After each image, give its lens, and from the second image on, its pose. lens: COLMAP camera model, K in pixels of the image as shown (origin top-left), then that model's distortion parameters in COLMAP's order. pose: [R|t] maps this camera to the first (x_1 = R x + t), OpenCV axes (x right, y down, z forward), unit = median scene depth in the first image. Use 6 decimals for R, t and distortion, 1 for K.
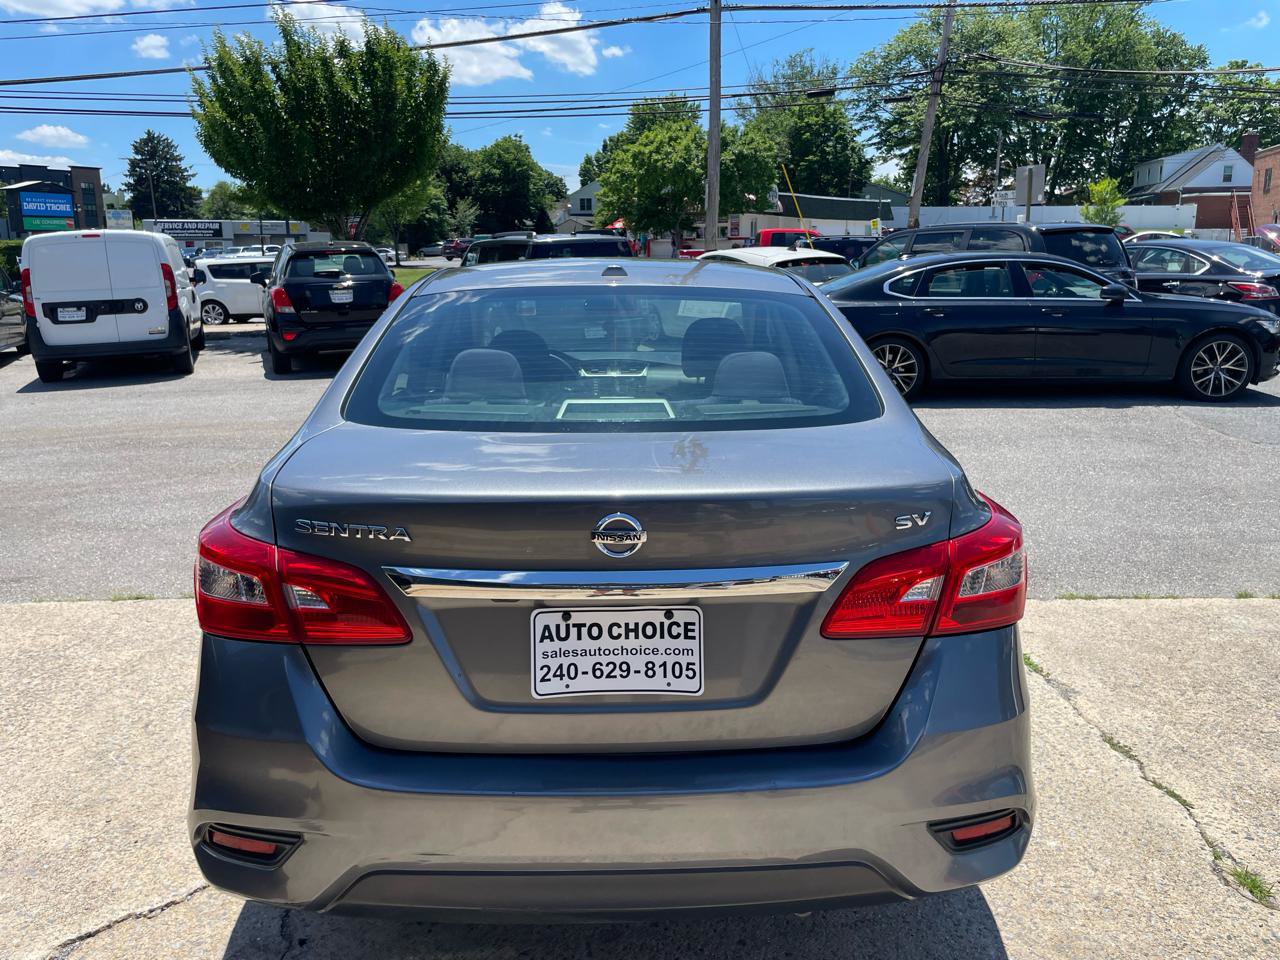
lens RADIAL K [[967.5, 0, 646.6], [0, 967.5, 461.3], [0, 0, 1]] dist [0.086292, -0.117137]
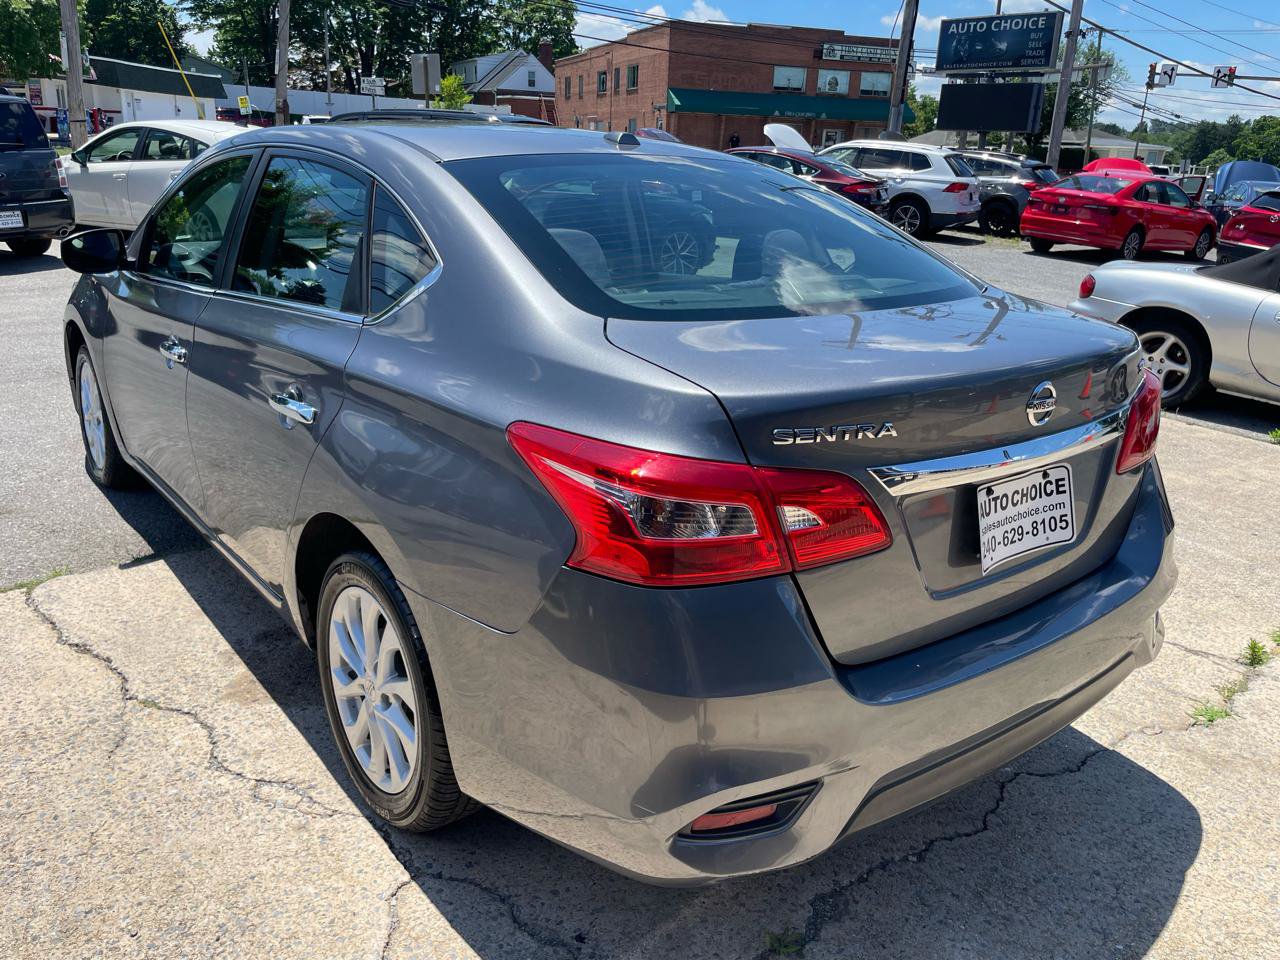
lens RADIAL K [[967.5, 0, 639.4], [0, 967.5, 473.4], [0, 0, 1]] dist [0.086292, -0.117137]
pose [[0.802782, -0.151000, 0.576836, -0.253547], [0.082794, 0.986261, 0.142951, -0.008638], [-0.590496, -0.067000, 0.804255, 0.107925]]
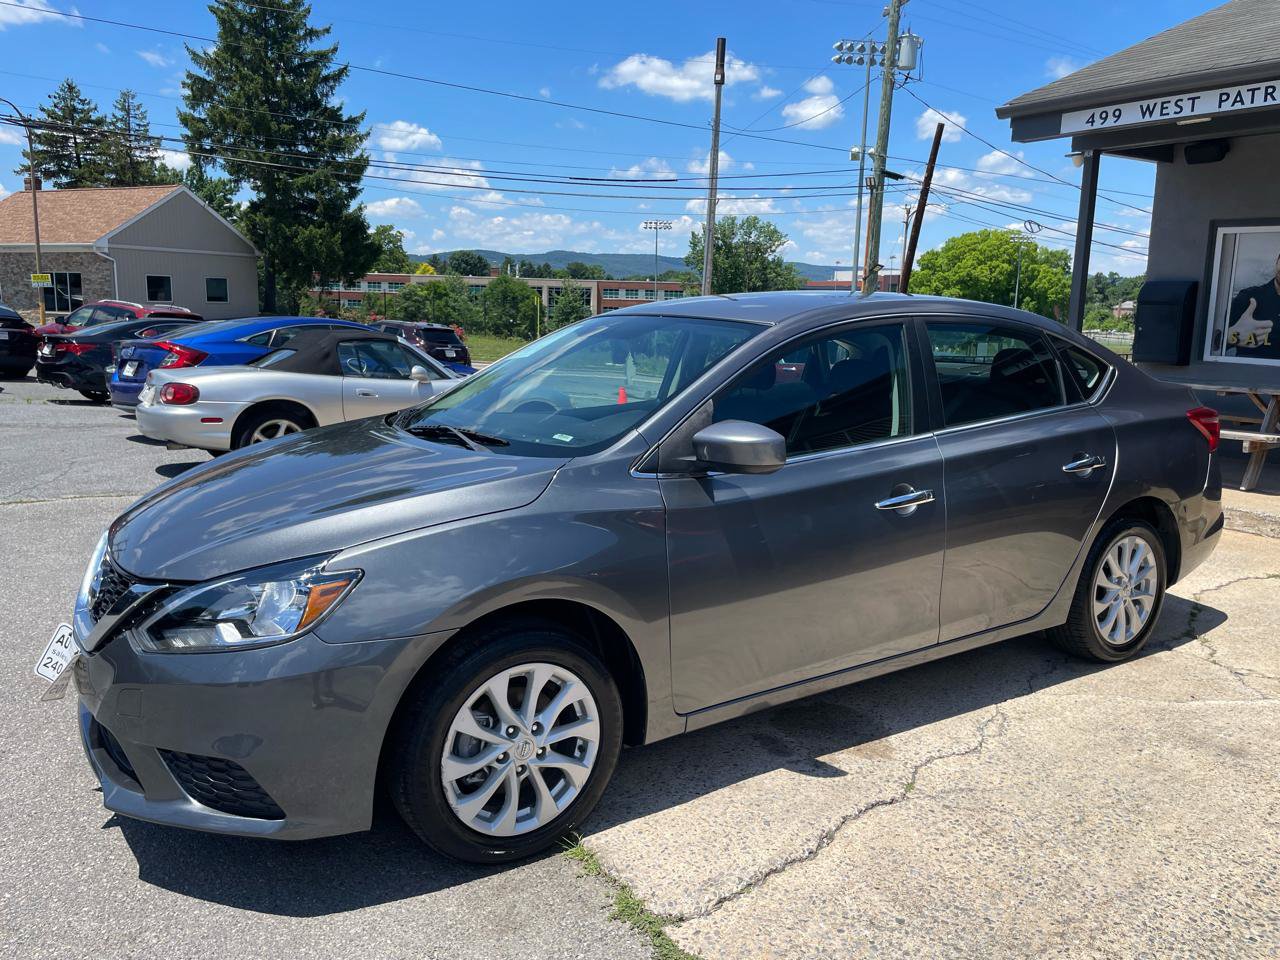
lens RADIAL K [[967.5, 0, 643.1], [0, 967.5, 467.8], [0, 0, 1]] dist [0.086292, -0.117137]
pose [[-0.520028, -0.148909, 0.841069, -0.496536], [0.160956, 0.949961, 0.267706, -0.160744], [-0.838847, 0.274590, -0.470039, 0.824613]]
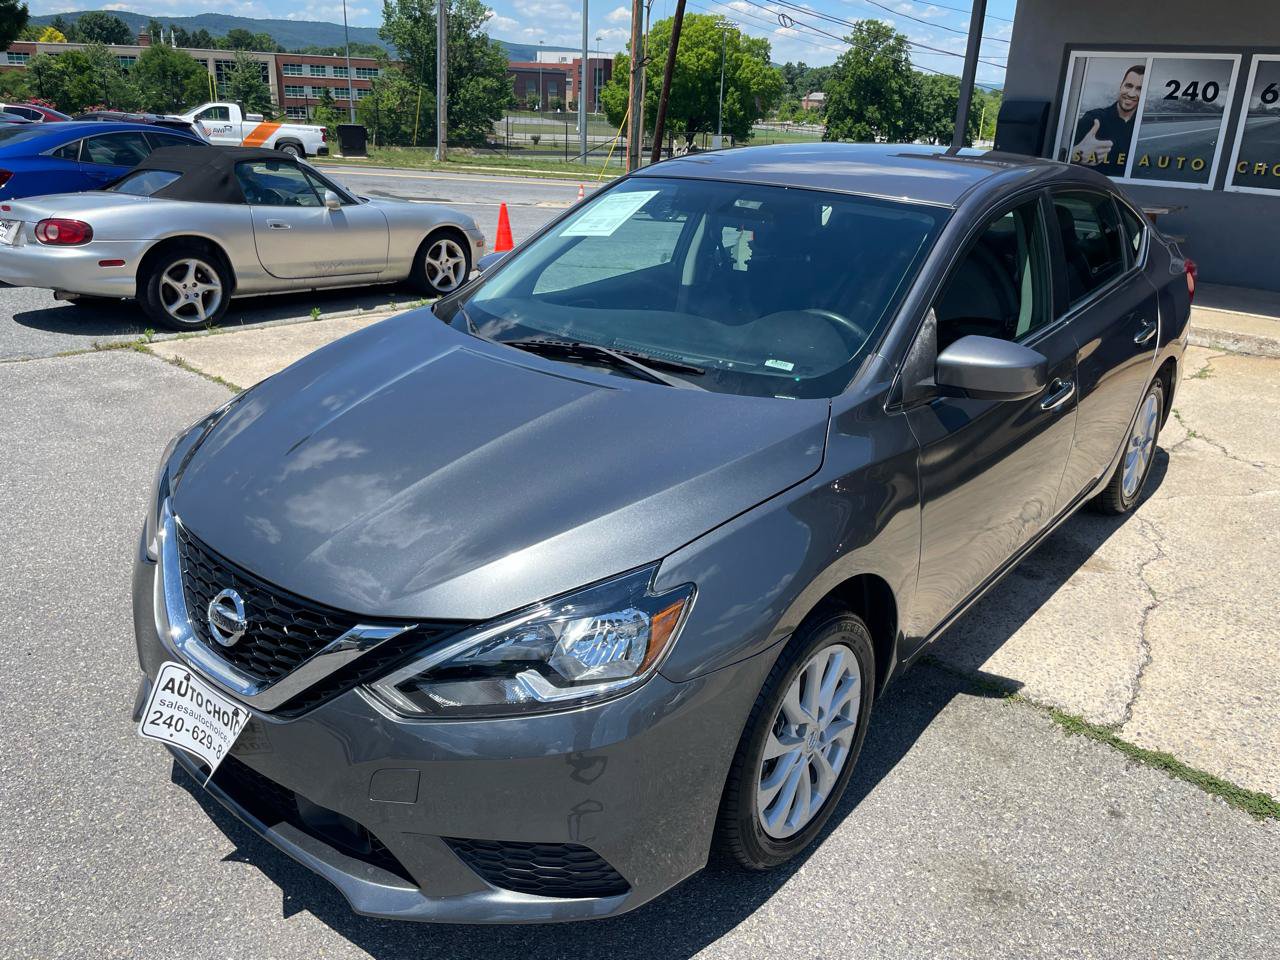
lens RADIAL K [[967.5, 0, 651.5], [0, 967.5, 468.5], [0, 0, 1]] dist [0.086292, -0.117137]
pose [[-0.750065, -0.257974, 0.608976, -0.305578], [0.103982, 0.863337, 0.493798, -0.241975], [-0.653138, 0.433704, -0.620735, 1.048382]]
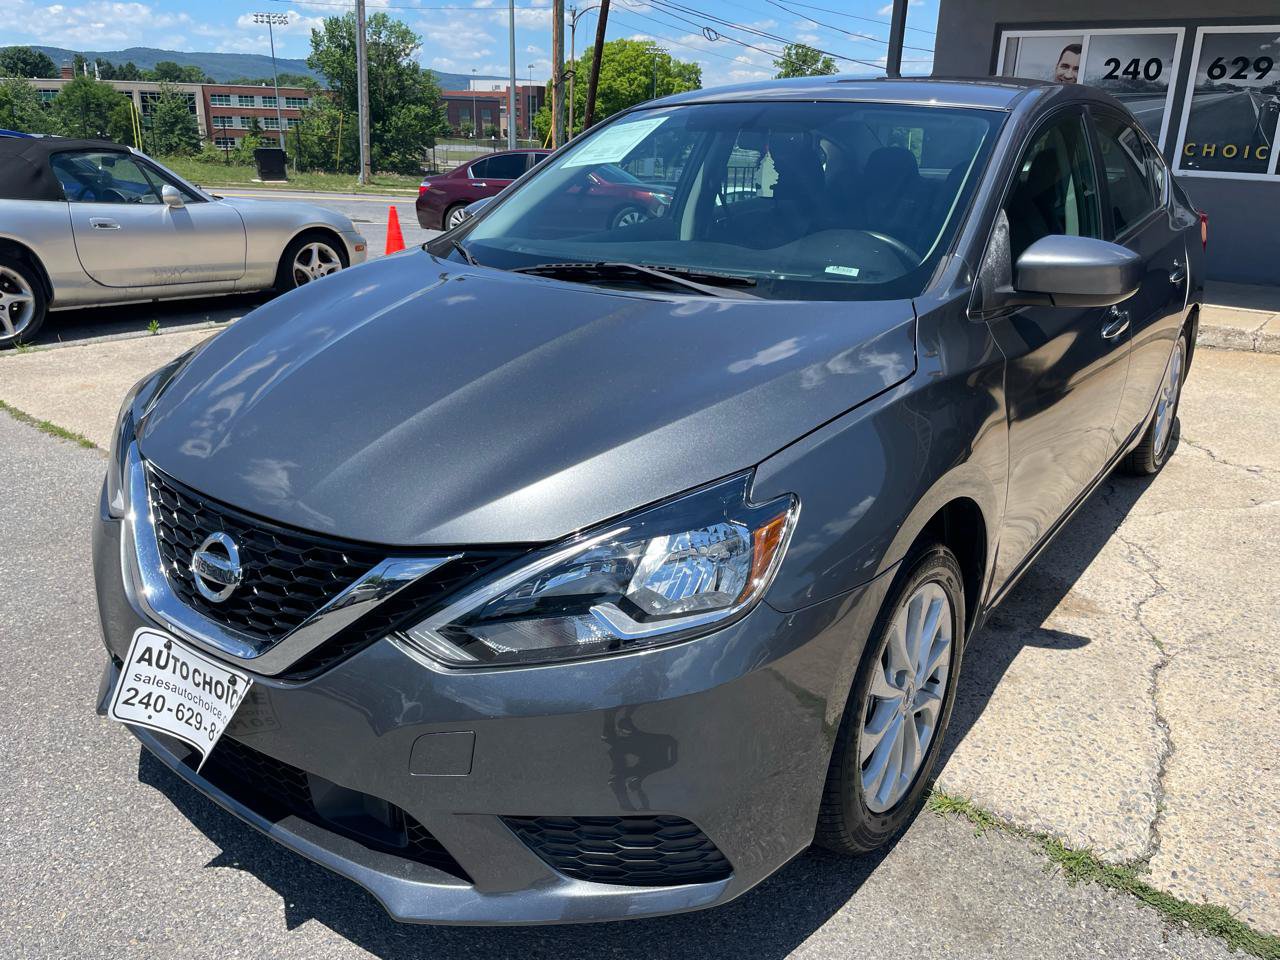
lens RADIAL K [[967.5, 0, 638.7], [0, 967.5, 468.3], [0, 0, 1]] dist [0.086292, -0.117137]
pose [[-0.782637, -0.219895, 0.582345, -0.251540], [0.110412, 0.871653, 0.477525, -0.165505], [-0.612608, 0.438027, -0.657909, 0.924964]]
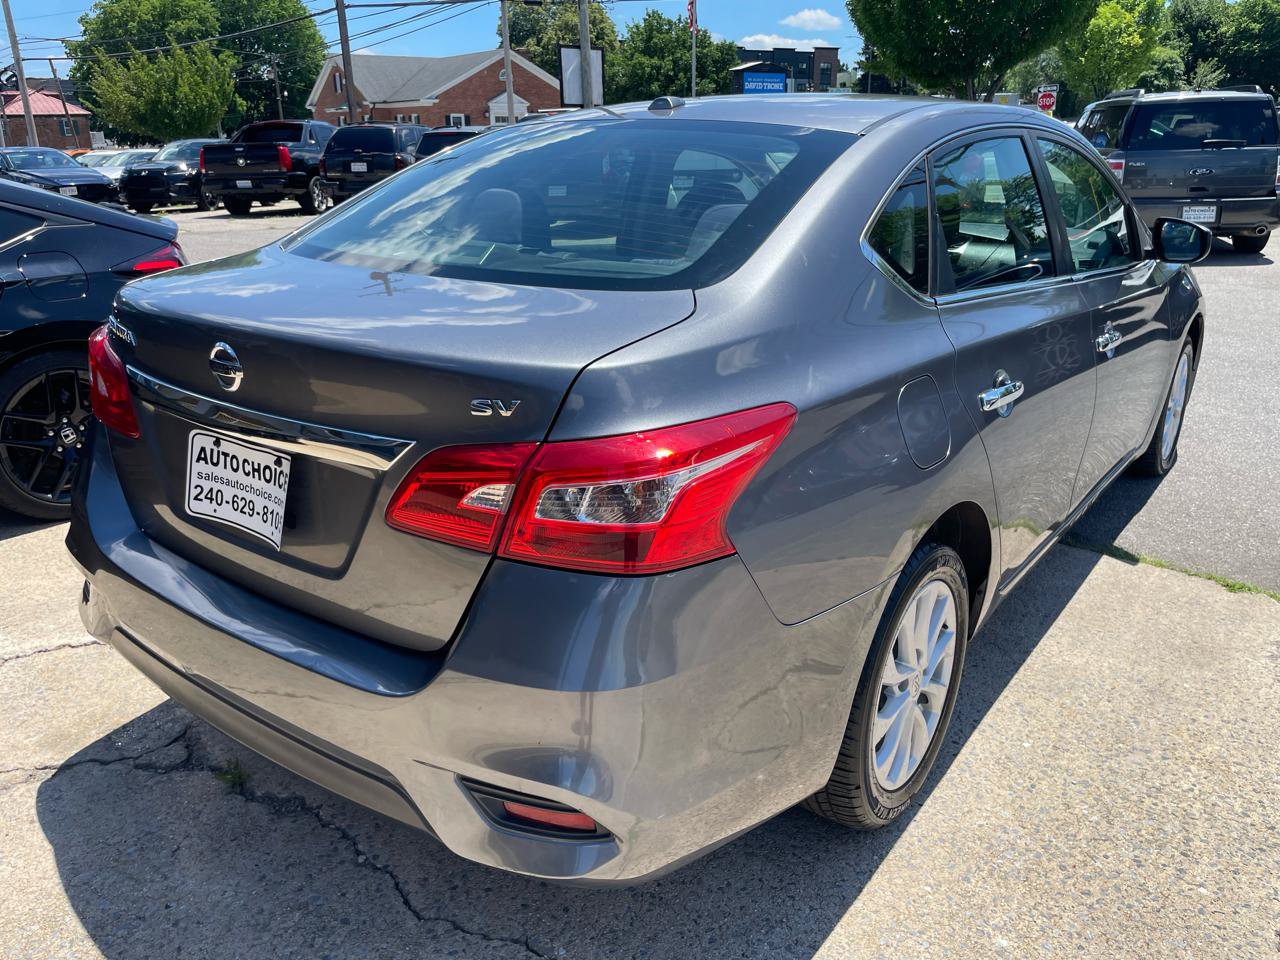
lens RADIAL K [[973.5, 0, 651.4], [0, 973.5, 460.8], [0, 0, 1]] dist [0.083287, -0.116599]
pose [[0.781970, 0.196488, -0.591536, 0.230699], [-0.127239, 0.979351, 0.157106, -0.009818], [0.610191, -0.047585, 0.790824, 0.126124]]
